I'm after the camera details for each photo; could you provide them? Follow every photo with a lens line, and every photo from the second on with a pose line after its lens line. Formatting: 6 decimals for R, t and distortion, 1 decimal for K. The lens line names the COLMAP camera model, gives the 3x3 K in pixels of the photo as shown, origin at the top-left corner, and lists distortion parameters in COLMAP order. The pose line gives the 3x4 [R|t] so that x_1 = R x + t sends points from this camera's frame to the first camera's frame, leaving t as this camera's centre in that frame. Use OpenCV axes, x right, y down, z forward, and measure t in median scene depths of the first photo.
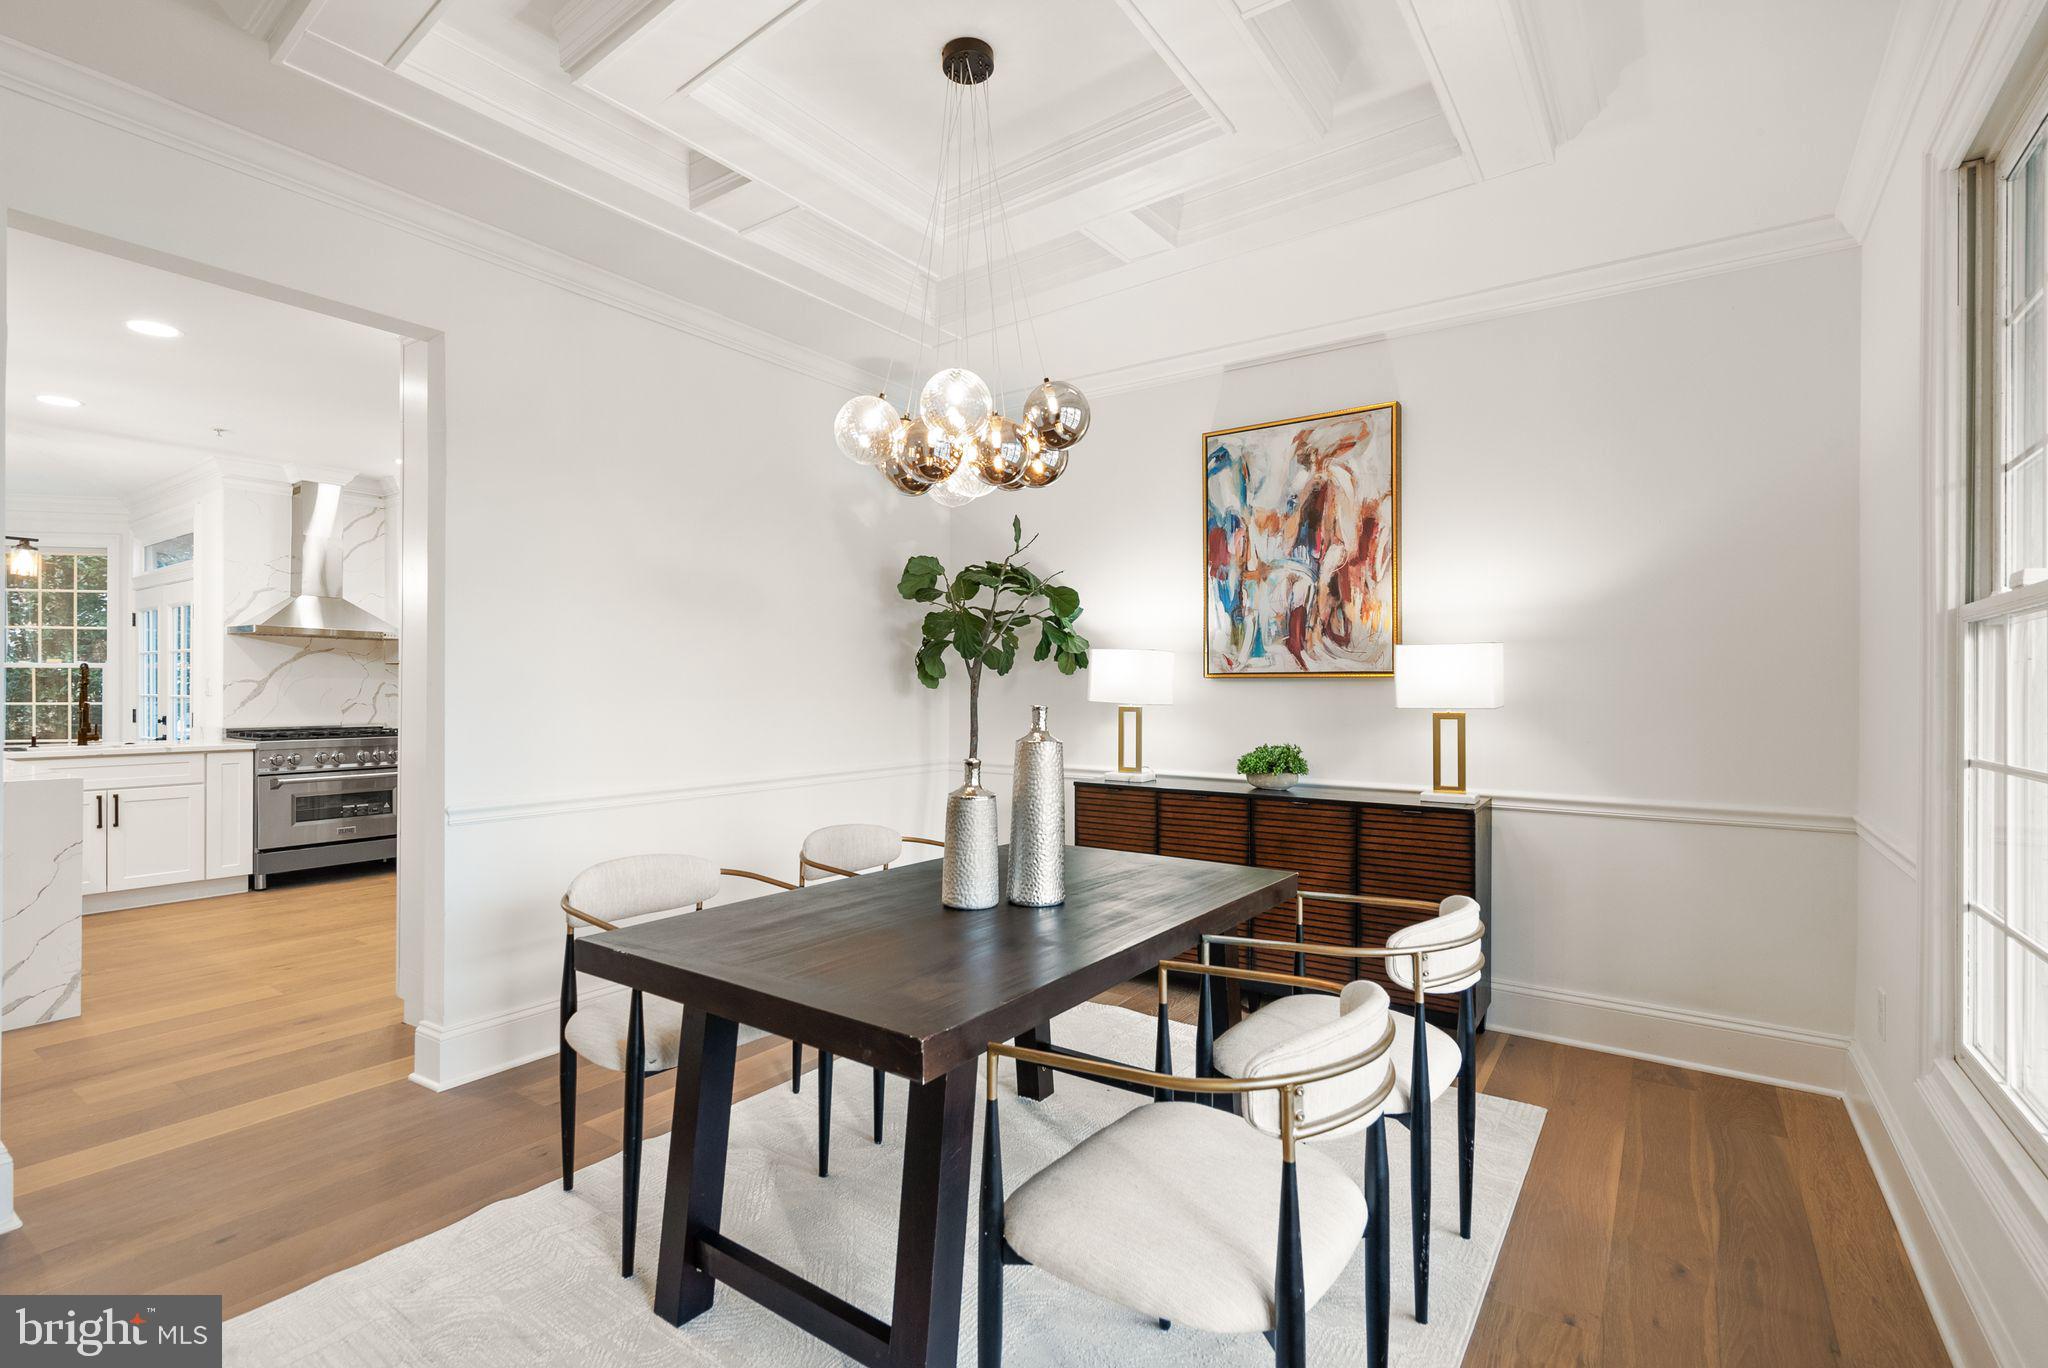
lens RADIAL K [[948.5, 0, 1025.9], [0, 948.5, 689.5], [0, 0, 1]] dist [0.001843, 0.000479]
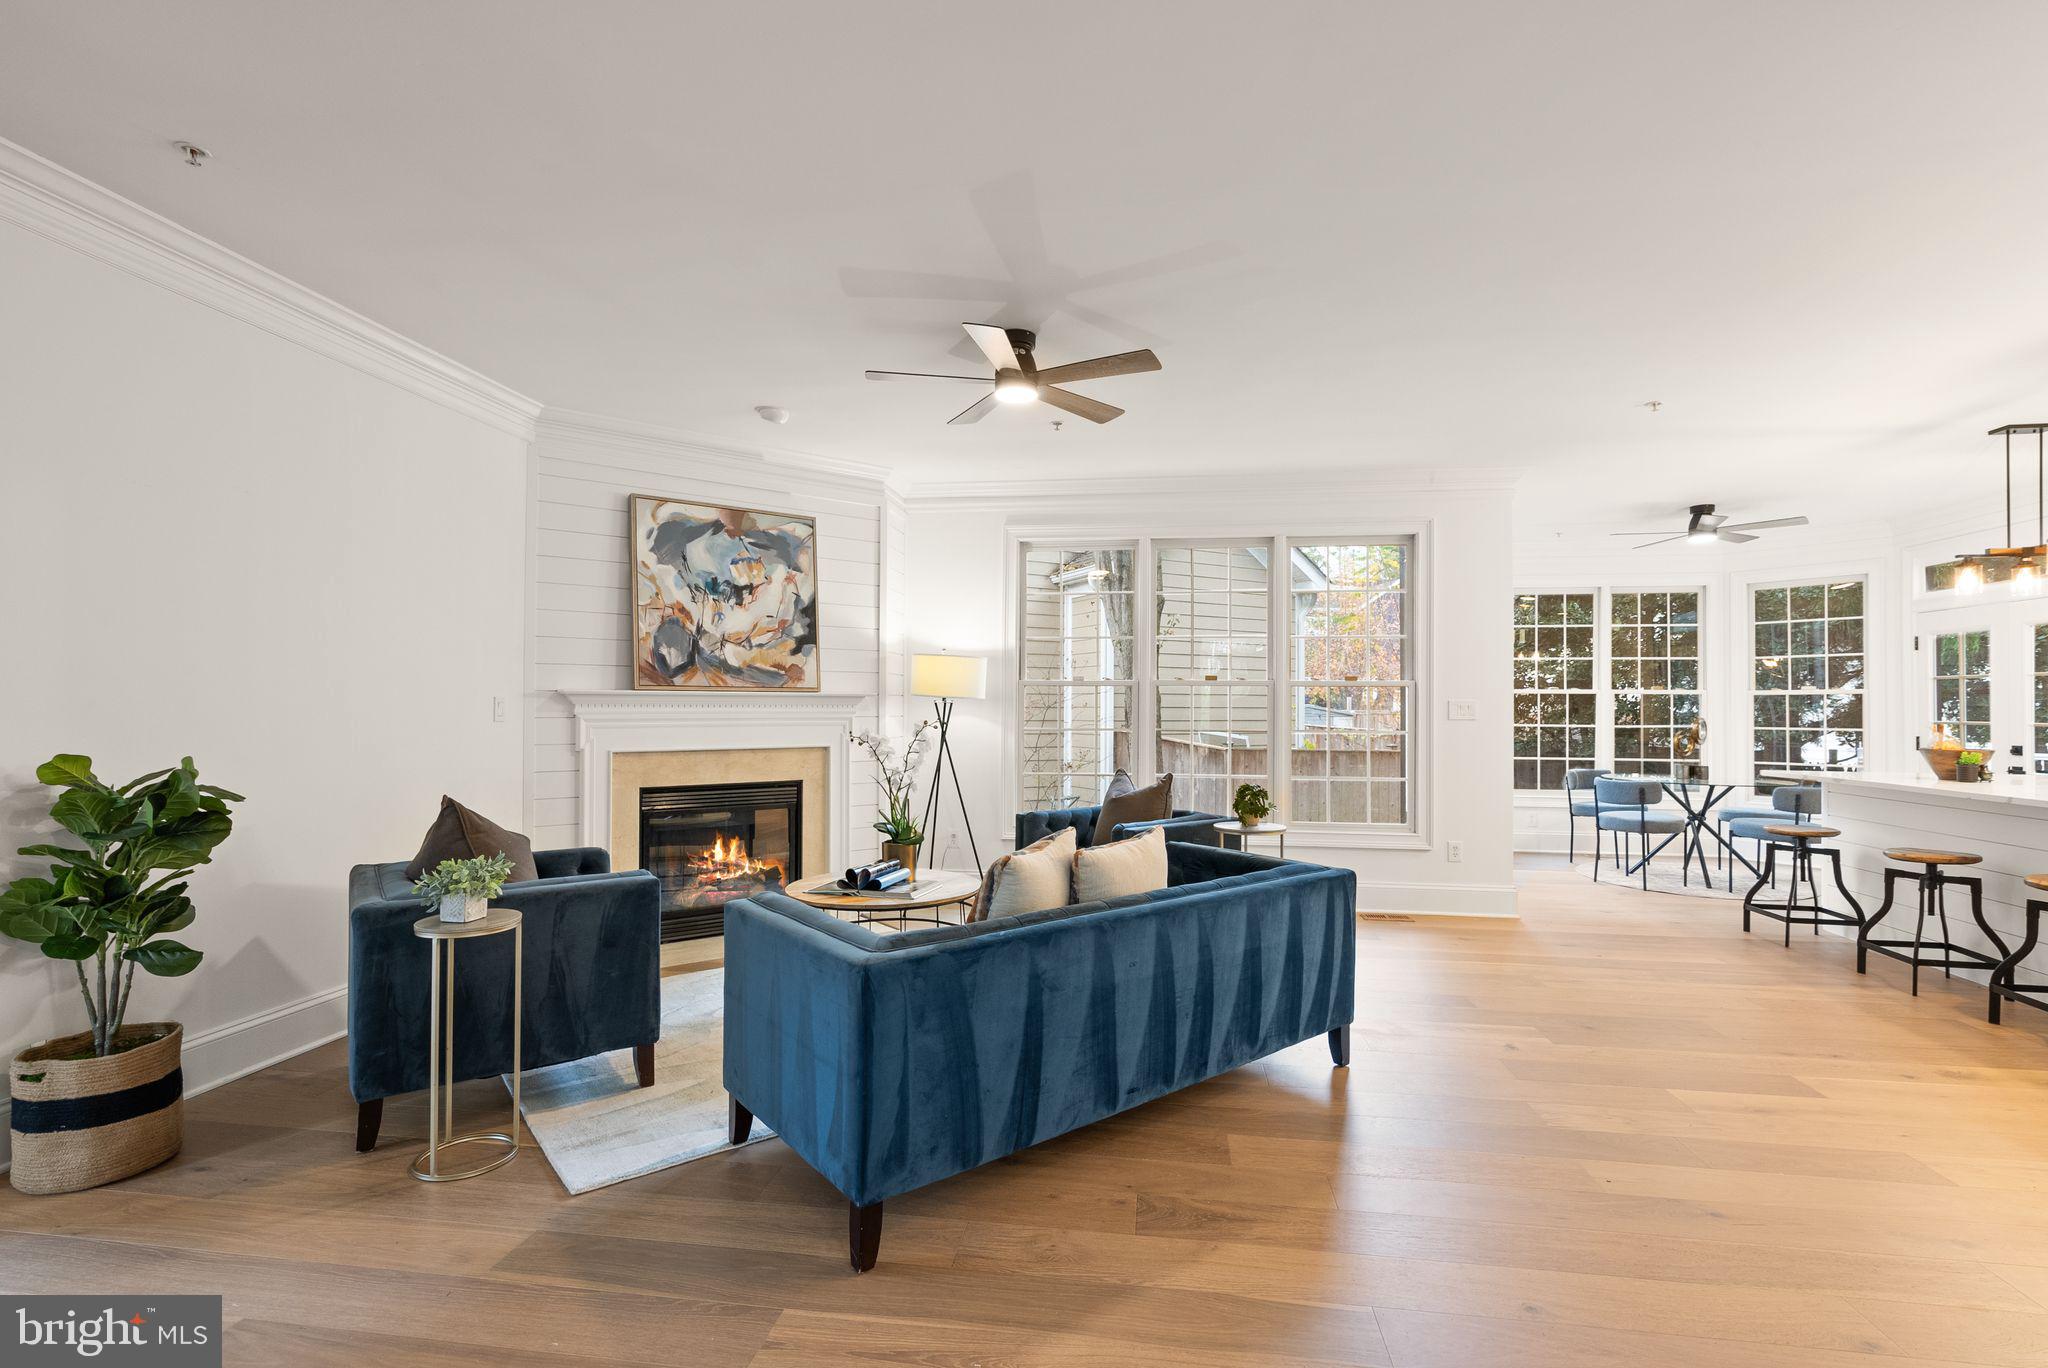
lens RADIAL K [[948.5, 0, 1025.9], [0, 948.5, 689.5], [0, 0, 1]] dist [0.001843, 0.000479]
pose [[0.465974, -0.015079, -0.884670, -0.624530], [-0.005870, 0.999780, -0.020133, -0.002669], [0.884779, 0.014575, 0.465783, -0.316778]]
